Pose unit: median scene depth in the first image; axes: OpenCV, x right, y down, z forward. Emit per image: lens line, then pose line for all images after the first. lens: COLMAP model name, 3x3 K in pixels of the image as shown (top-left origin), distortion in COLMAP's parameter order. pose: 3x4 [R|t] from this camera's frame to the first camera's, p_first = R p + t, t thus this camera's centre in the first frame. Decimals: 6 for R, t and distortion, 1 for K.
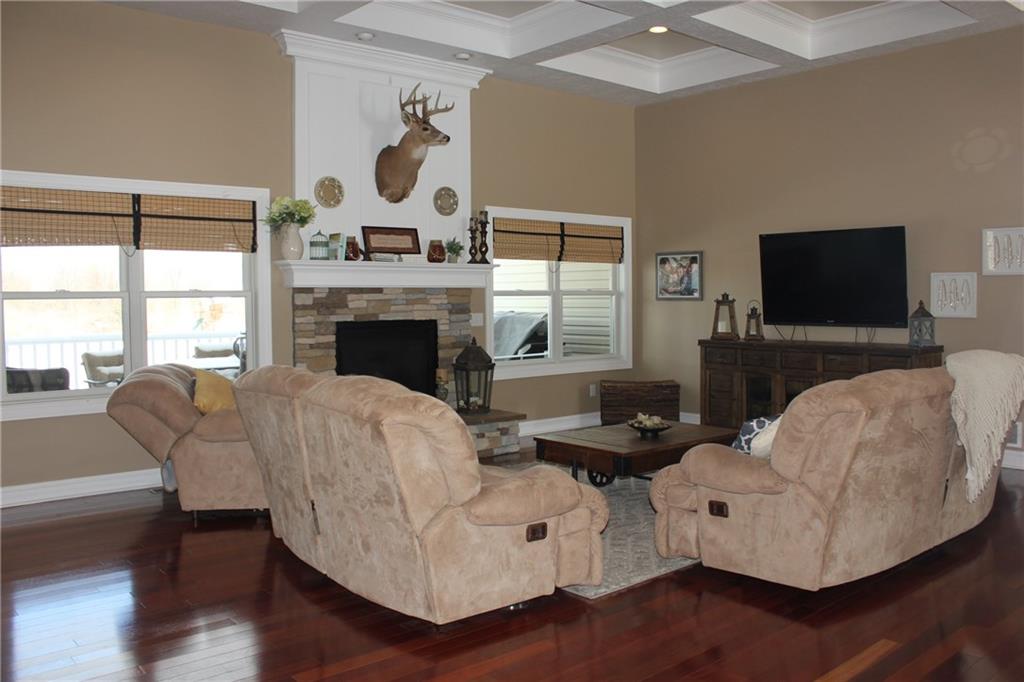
lens RADIAL K [[862.8, 0, 512.0], [0, 862.8, 338.5], [0, 0, 1]] dist [-0.146395, 0.118470]
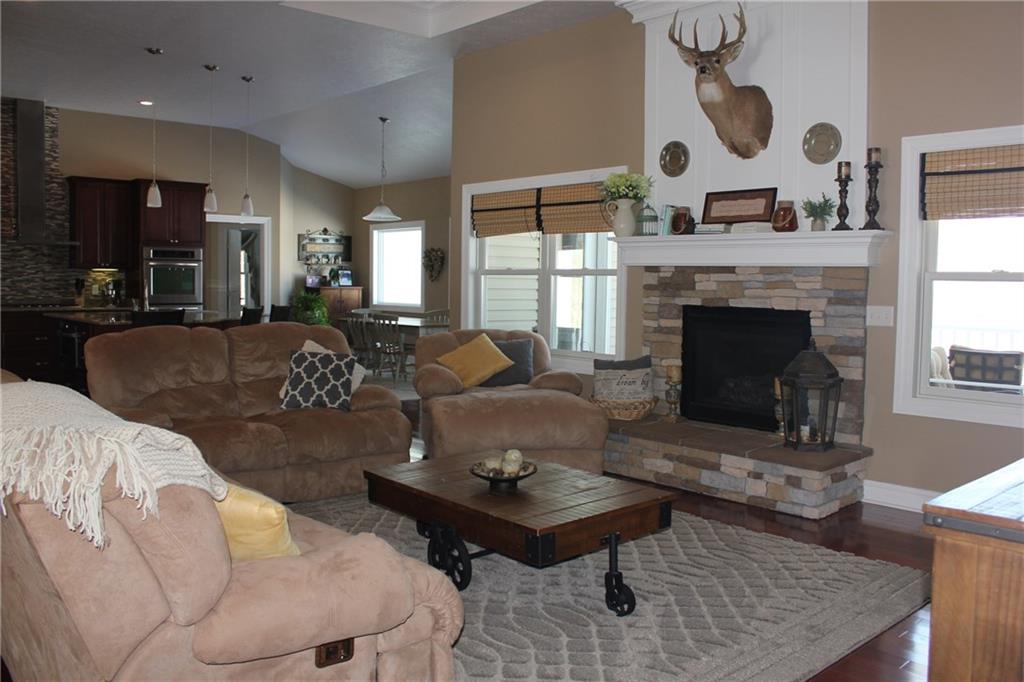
lens RADIAL K [[862.8, 0, 517.3], [0, 862.8, 336.6], [0, 0, 1]] dist [-0.146395, 0.118470]
pose [[0.017421, 0.076365, -0.996928, 0.660584], [-0.056811, 0.995544, 0.075266, -0.043081], [0.998233, 0.055326, 0.021682, 0.797059]]
